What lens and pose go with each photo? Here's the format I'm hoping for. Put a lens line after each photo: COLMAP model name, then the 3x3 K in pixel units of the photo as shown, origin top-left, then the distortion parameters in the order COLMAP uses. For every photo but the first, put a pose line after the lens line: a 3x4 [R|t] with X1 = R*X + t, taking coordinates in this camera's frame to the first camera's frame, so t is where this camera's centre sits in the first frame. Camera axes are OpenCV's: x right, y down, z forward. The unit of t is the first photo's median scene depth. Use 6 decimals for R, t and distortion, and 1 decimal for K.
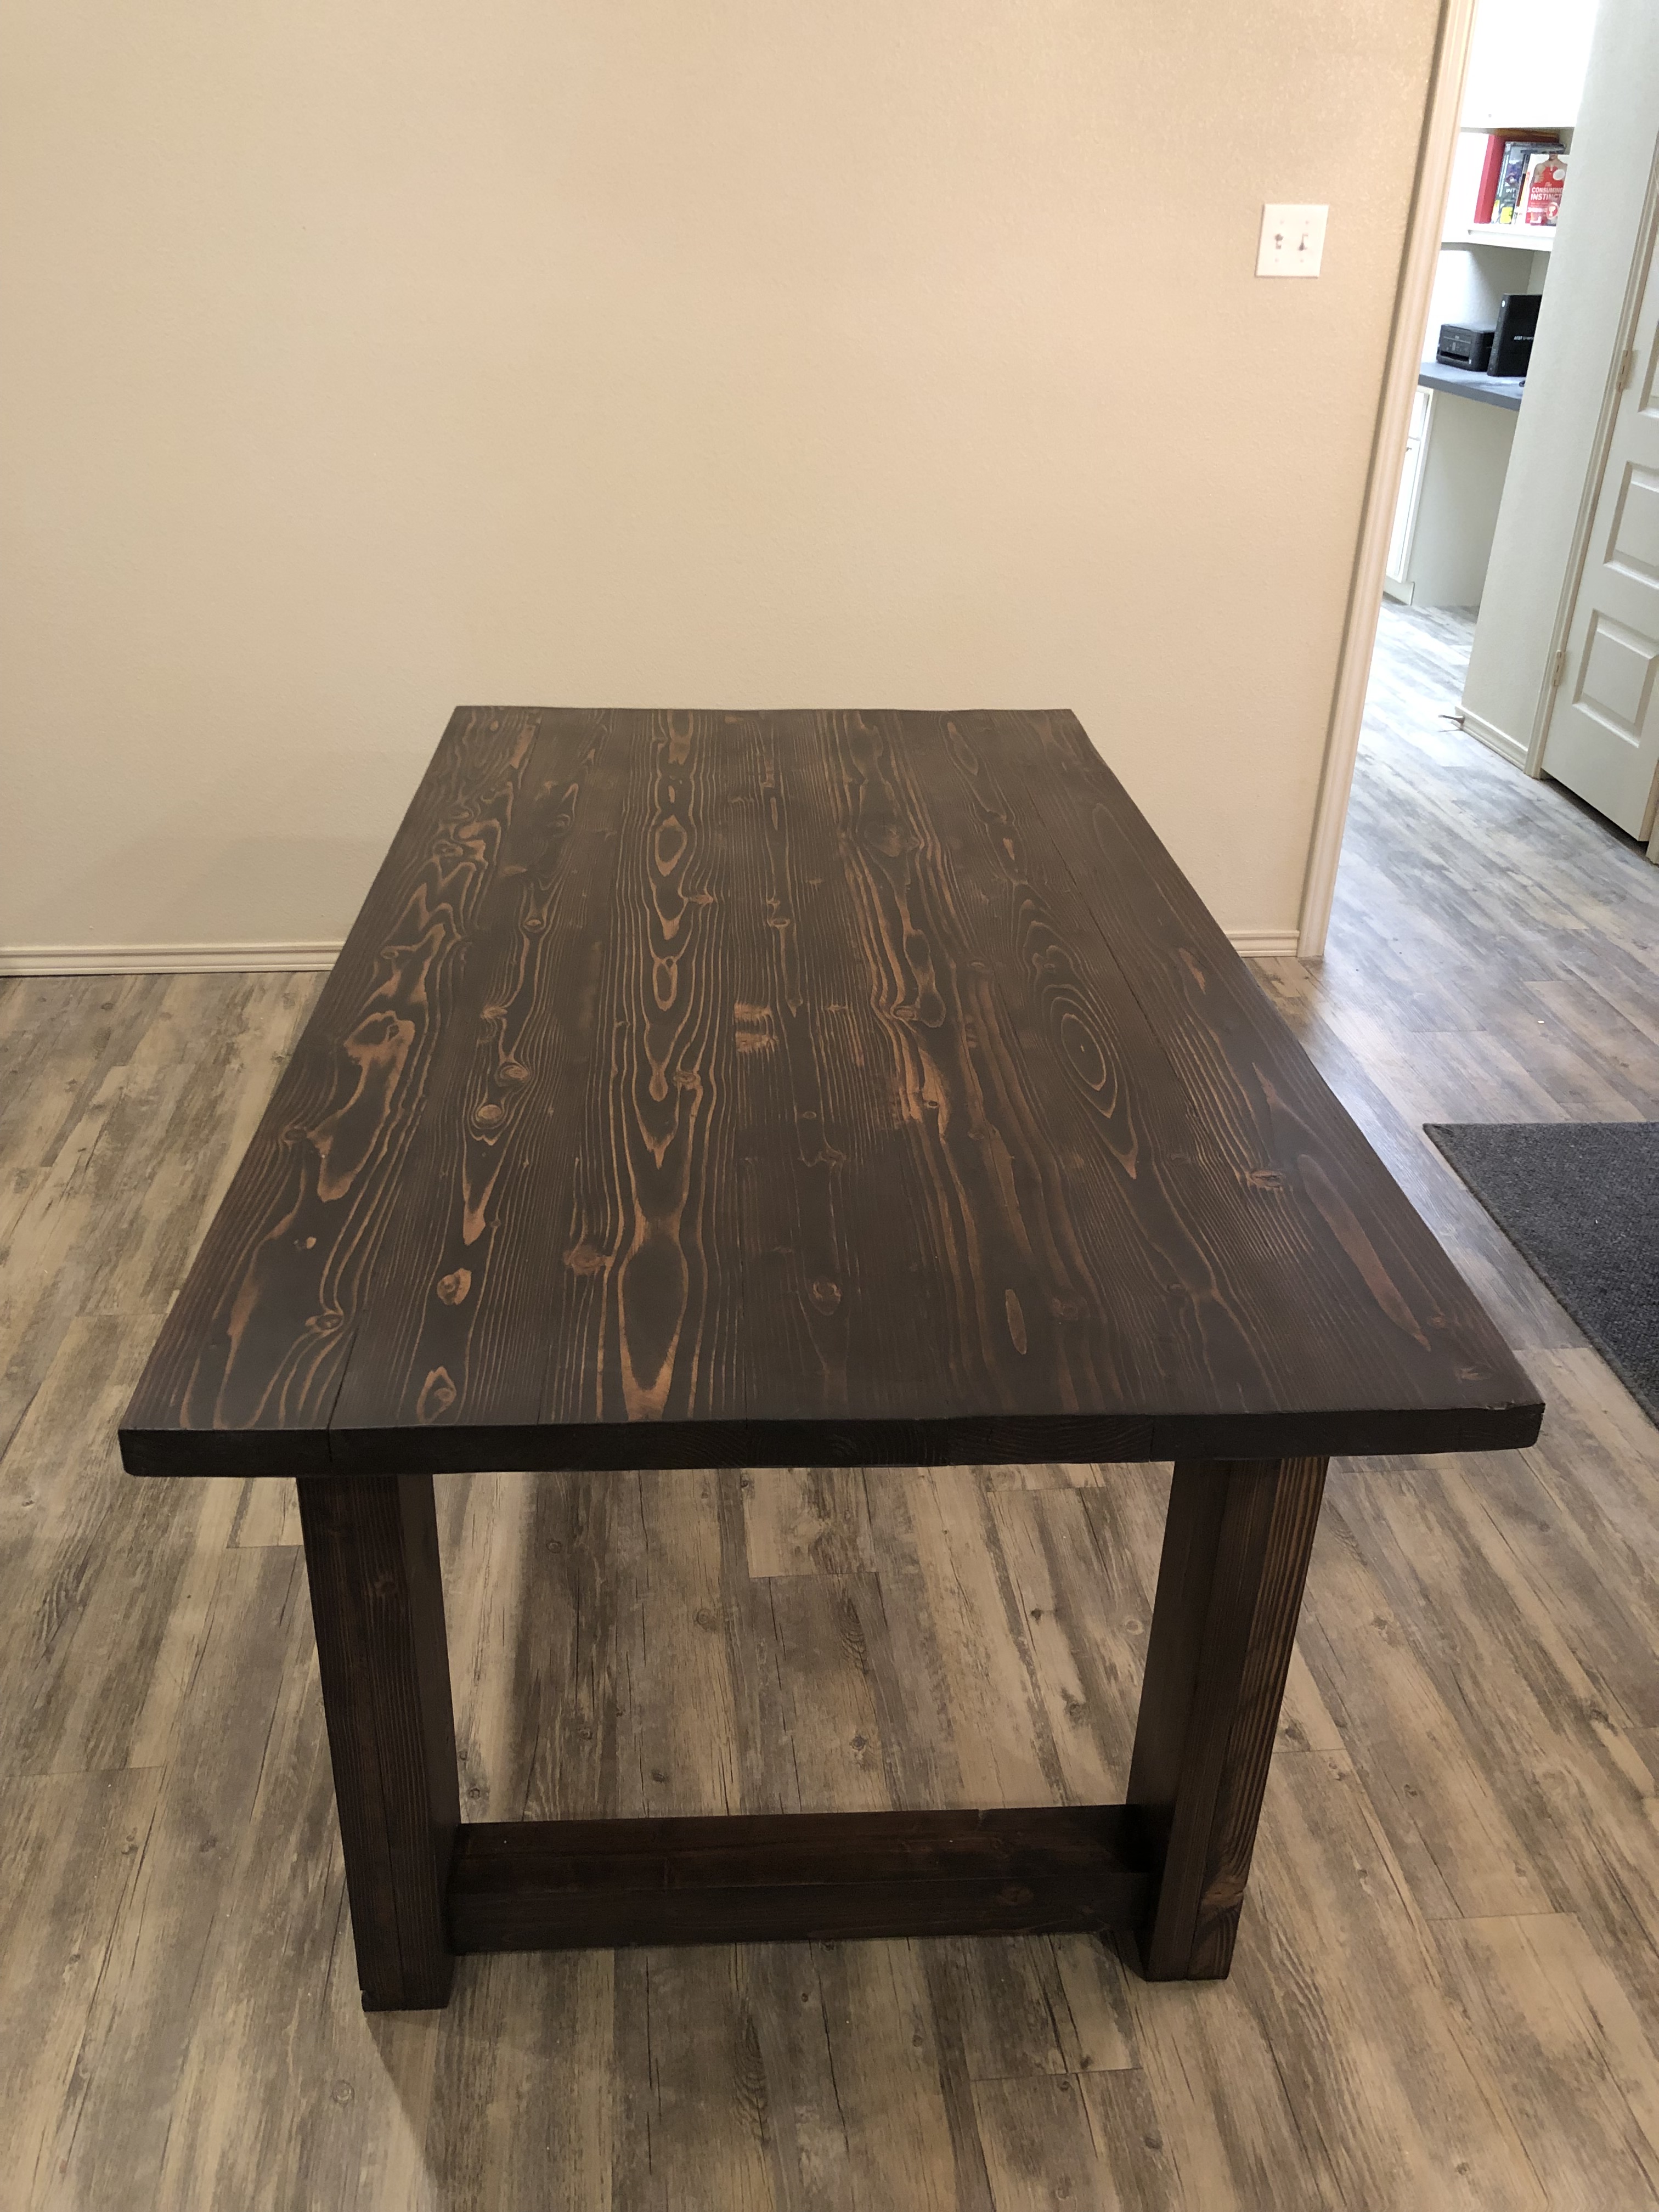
lens RADIAL K [[1801.7, 0, 816.9], [0, 1801.7, 1102.5], [0, 0, 1]] dist [0.023972, -0.001243]
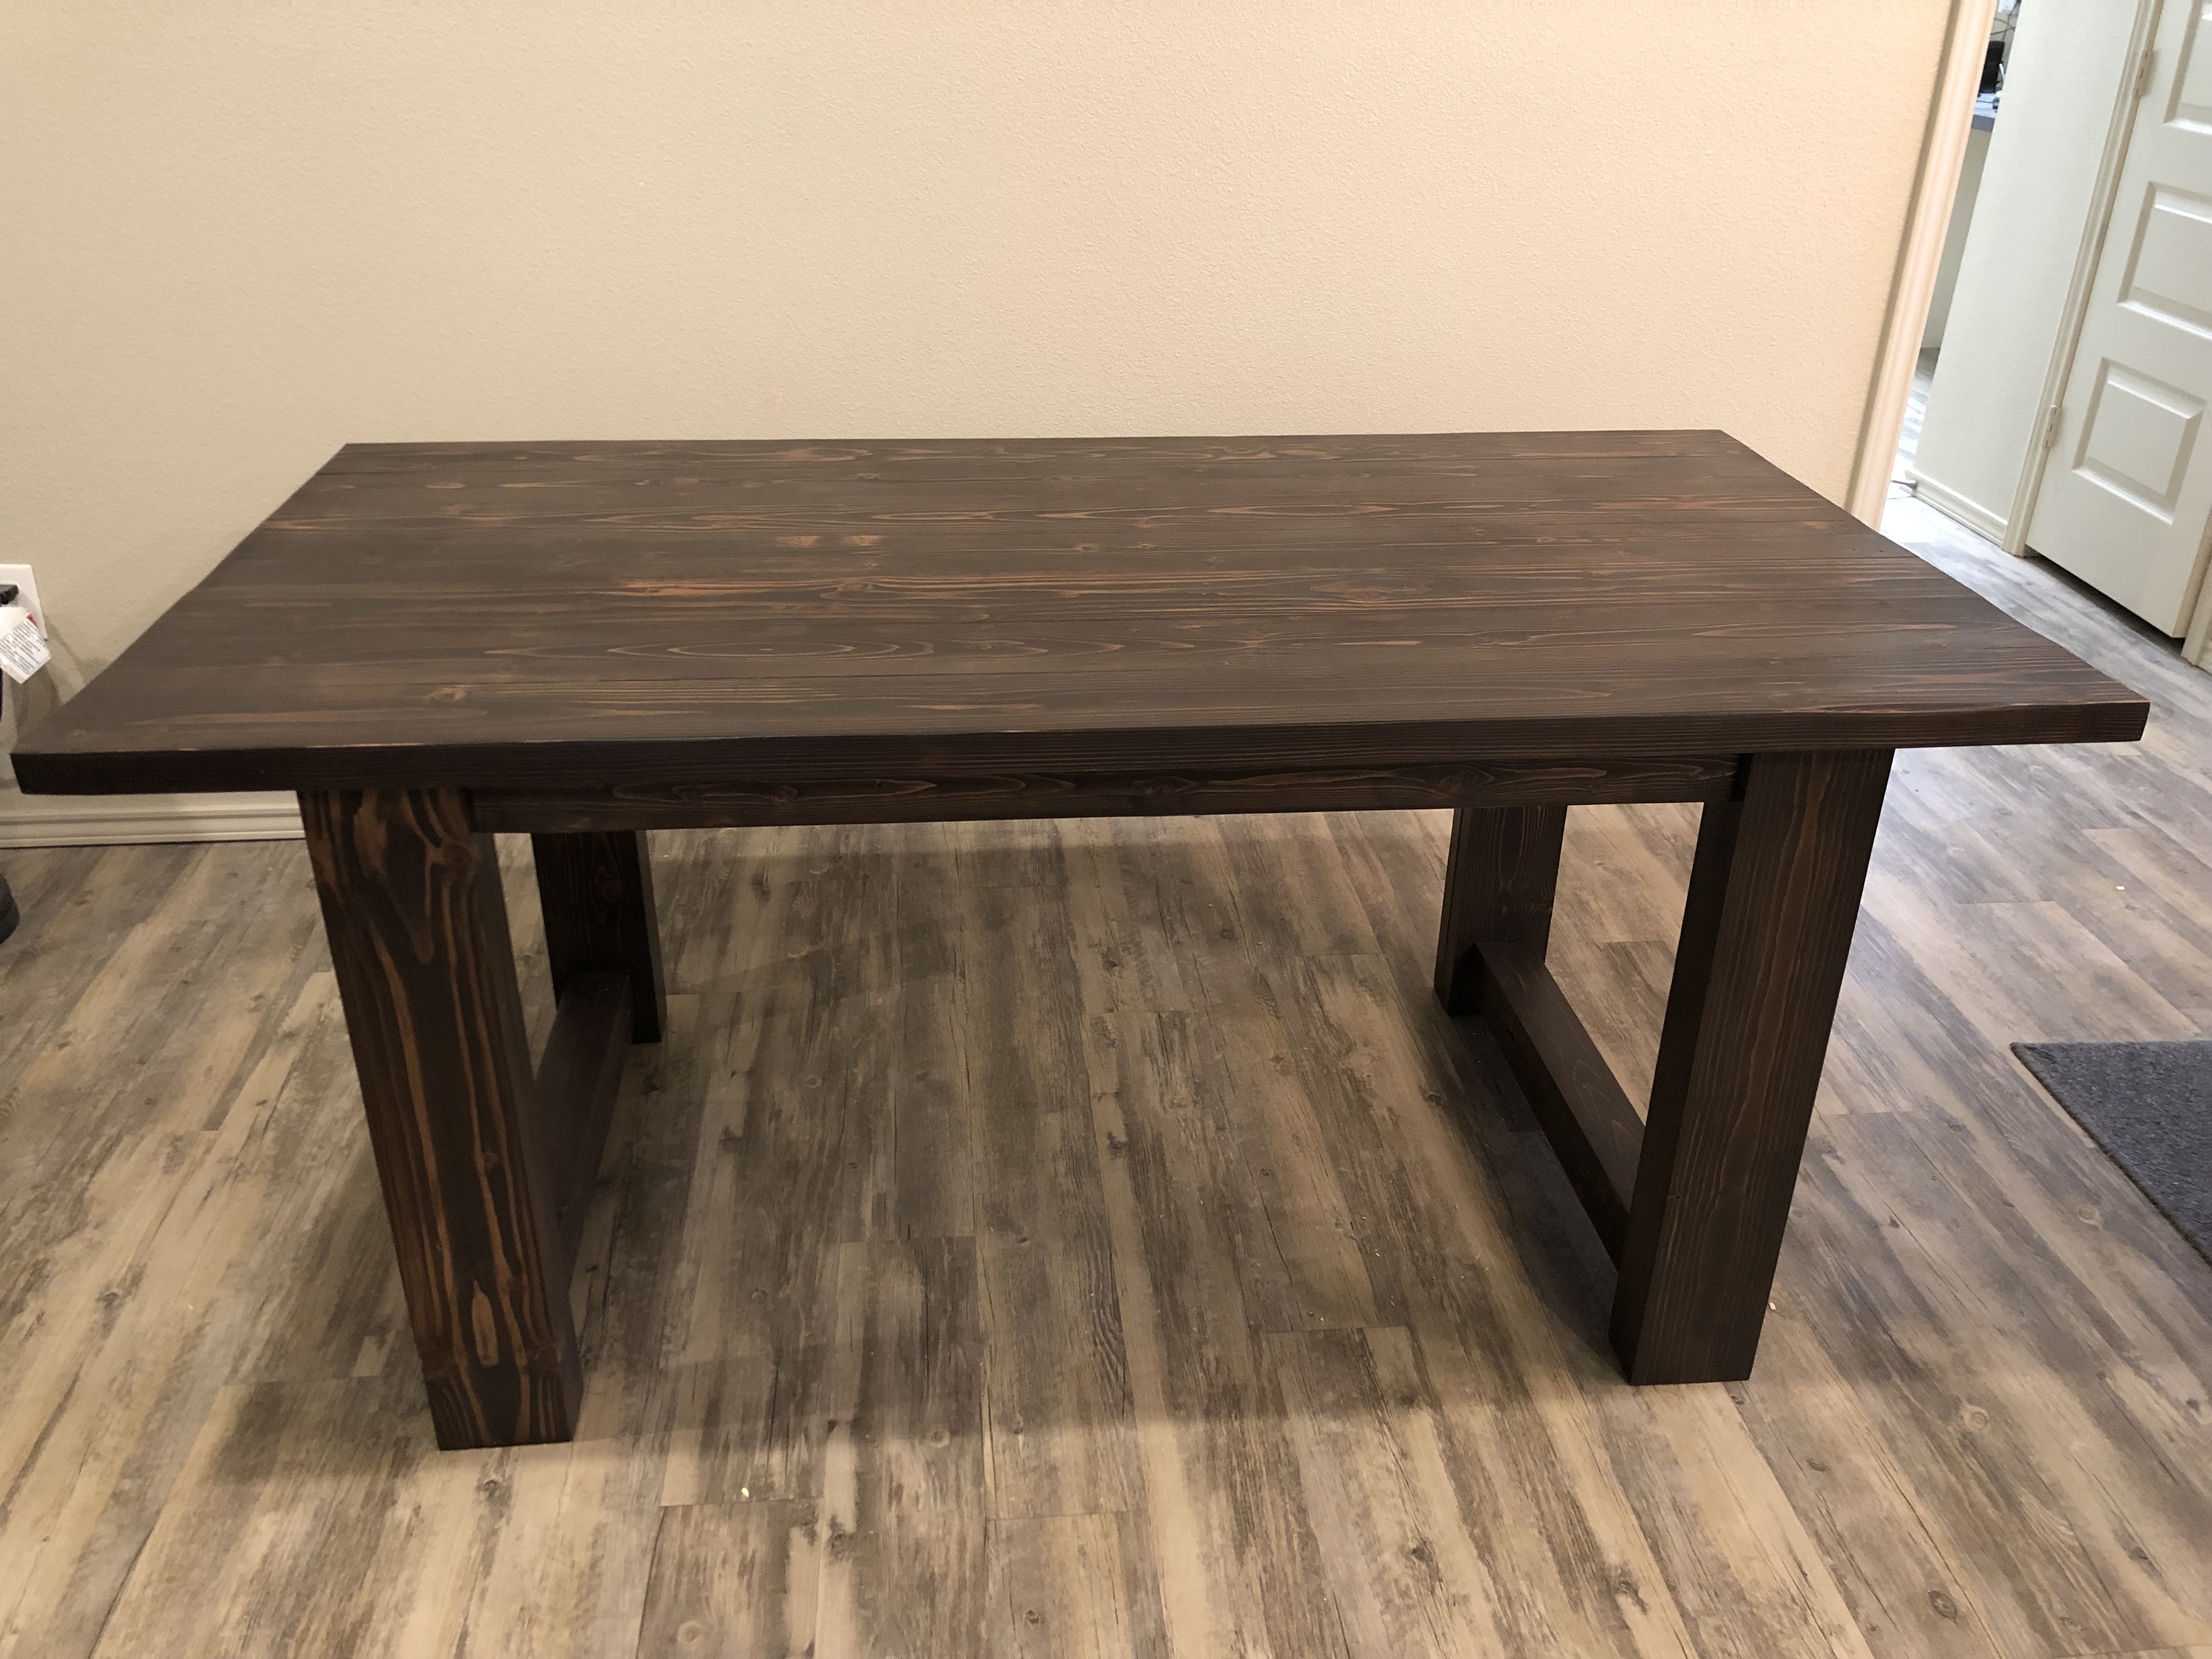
lens RADIAL K [[1801.7, 0, 1106.0], [0, 1801.7, 829.5], [0, 0, 1]] dist [0.023972, -0.001243]
pose [[0.037651, 0.431672, -0.901244, 1.032237], [-0.467203, 0.804847, 0.365983, -0.378342], [0.883348, 0.407284, 0.231982, 0.941905]]
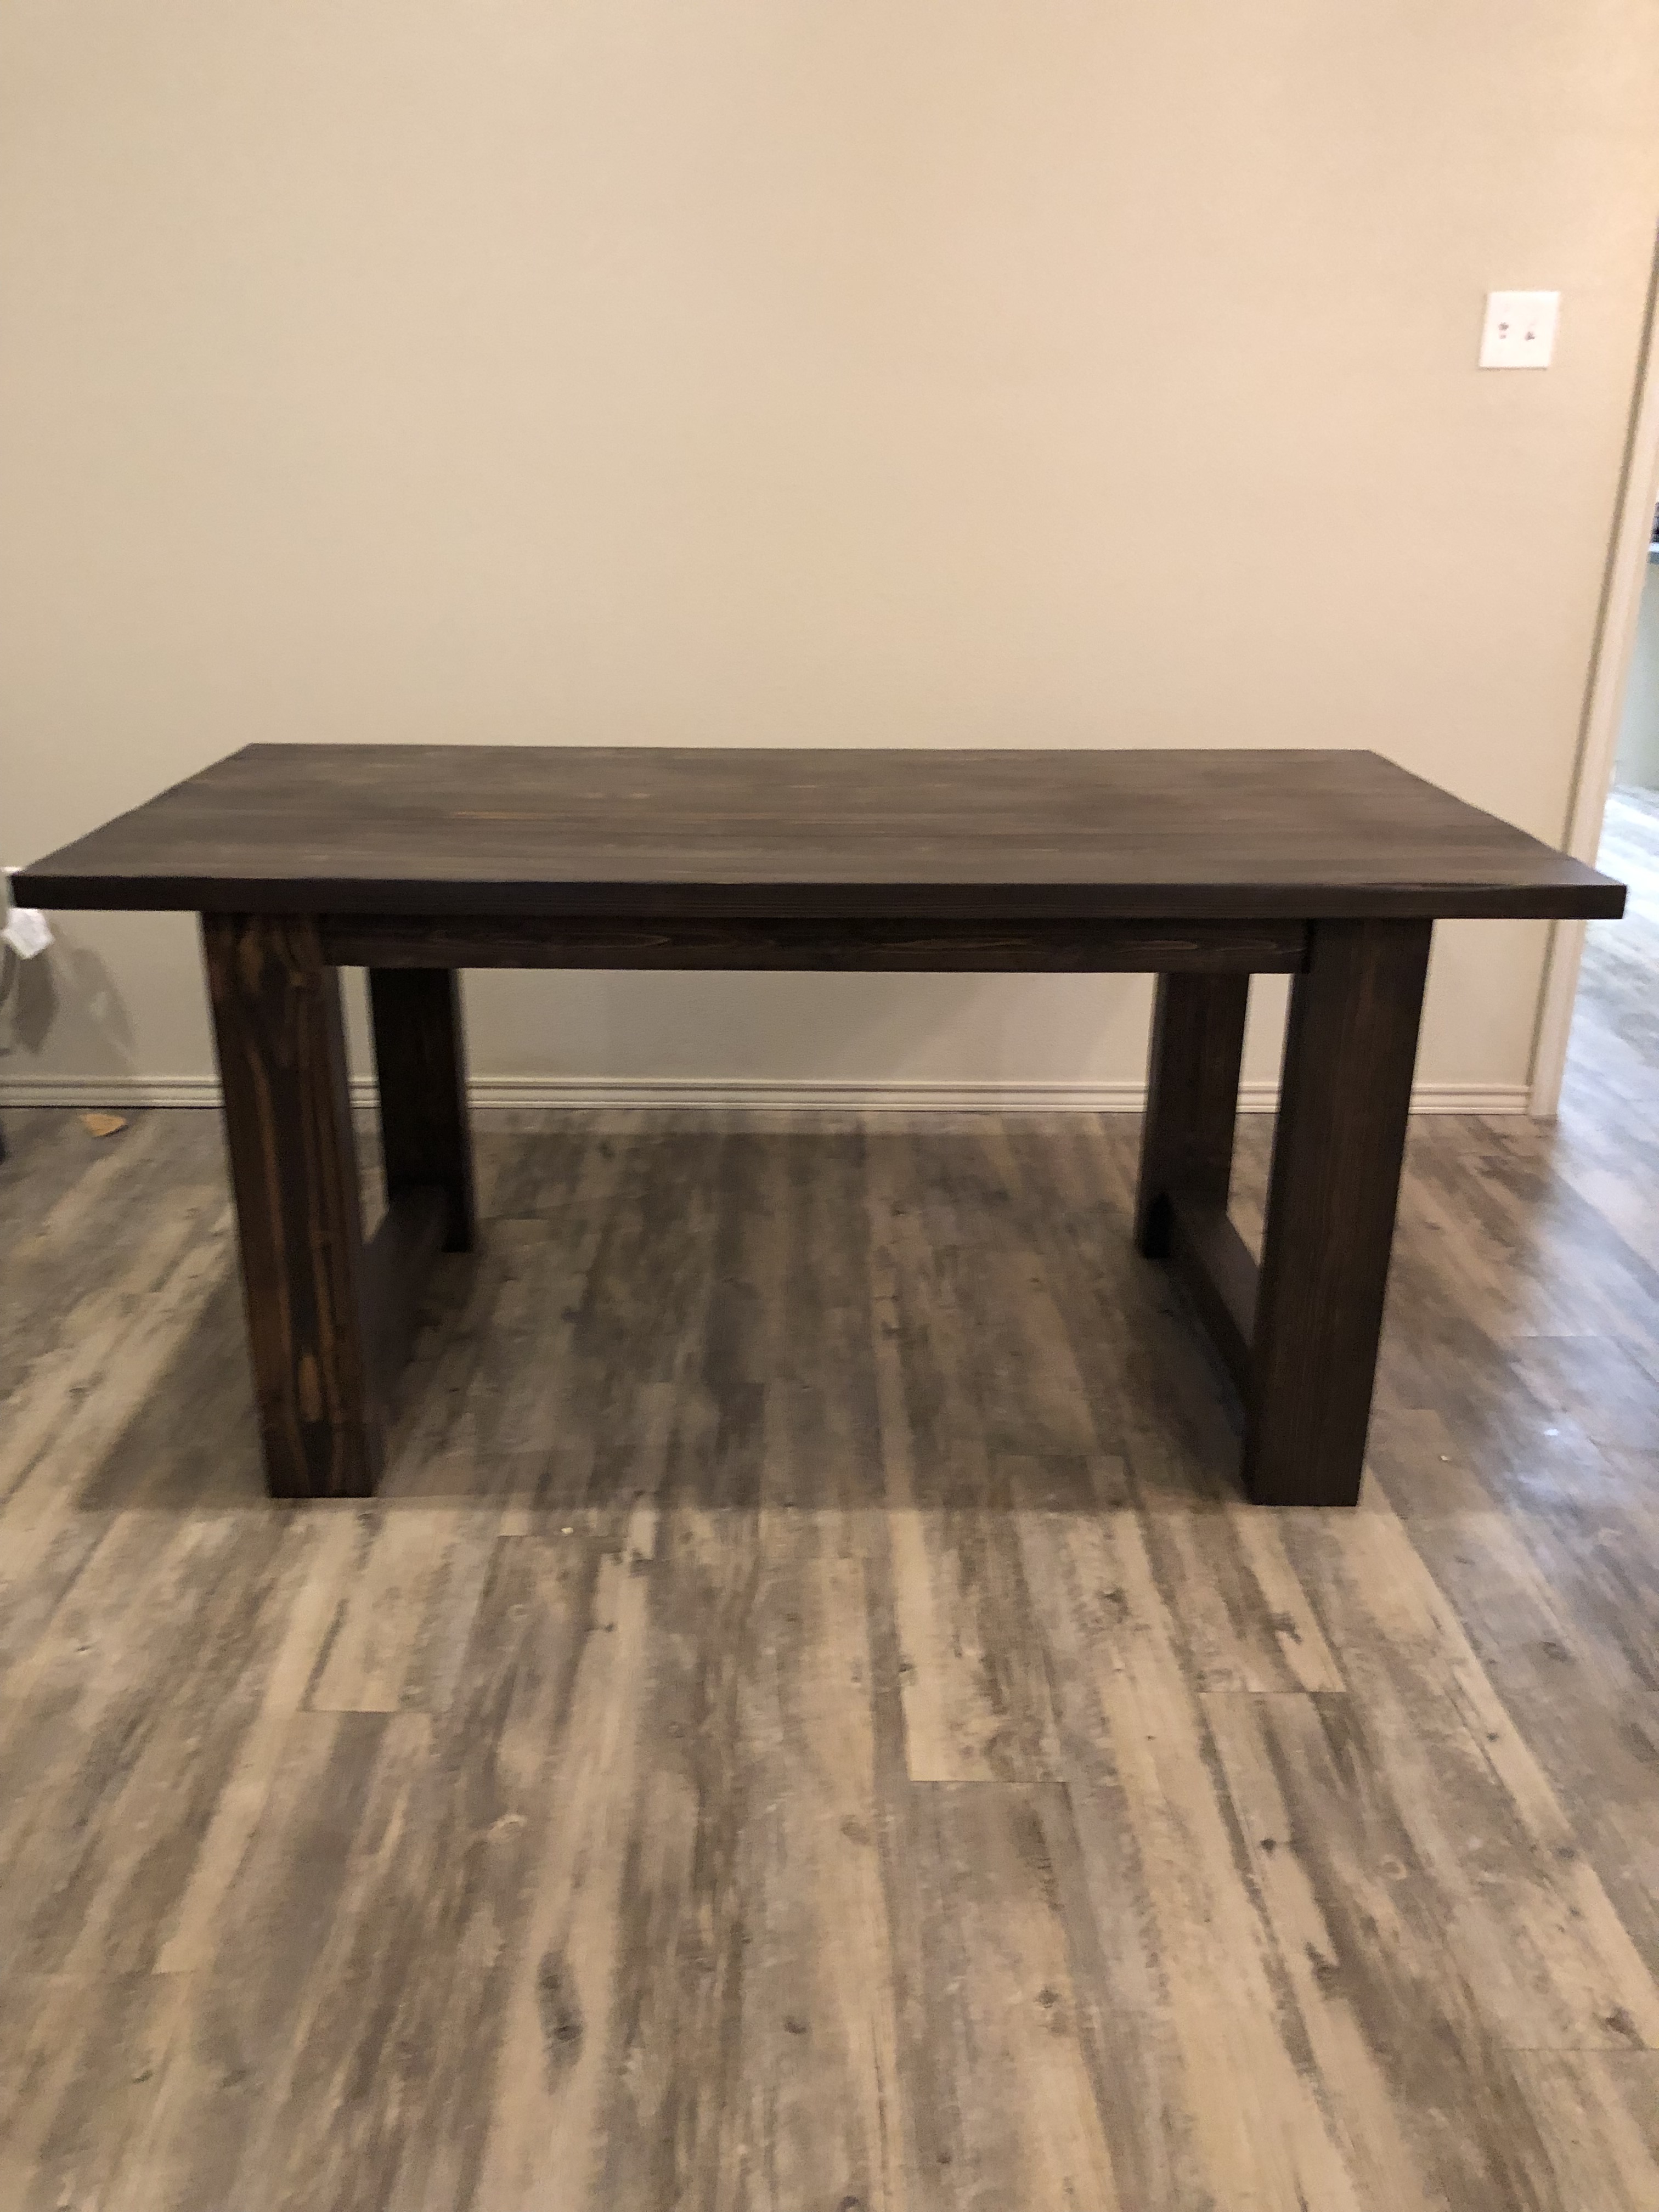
lens RADIAL K [[1786.8, 0, 789.3], [0, 1786.8, 1100.3], [0, 0, 1]] dist [0.107313, -0.272036]
pose [[-0.061121, 0.319452, -0.945629, 1.352168], [-0.459959, 0.831797, 0.310726, -0.321148], [0.885834, 0.453943, 0.096095, 1.032102]]
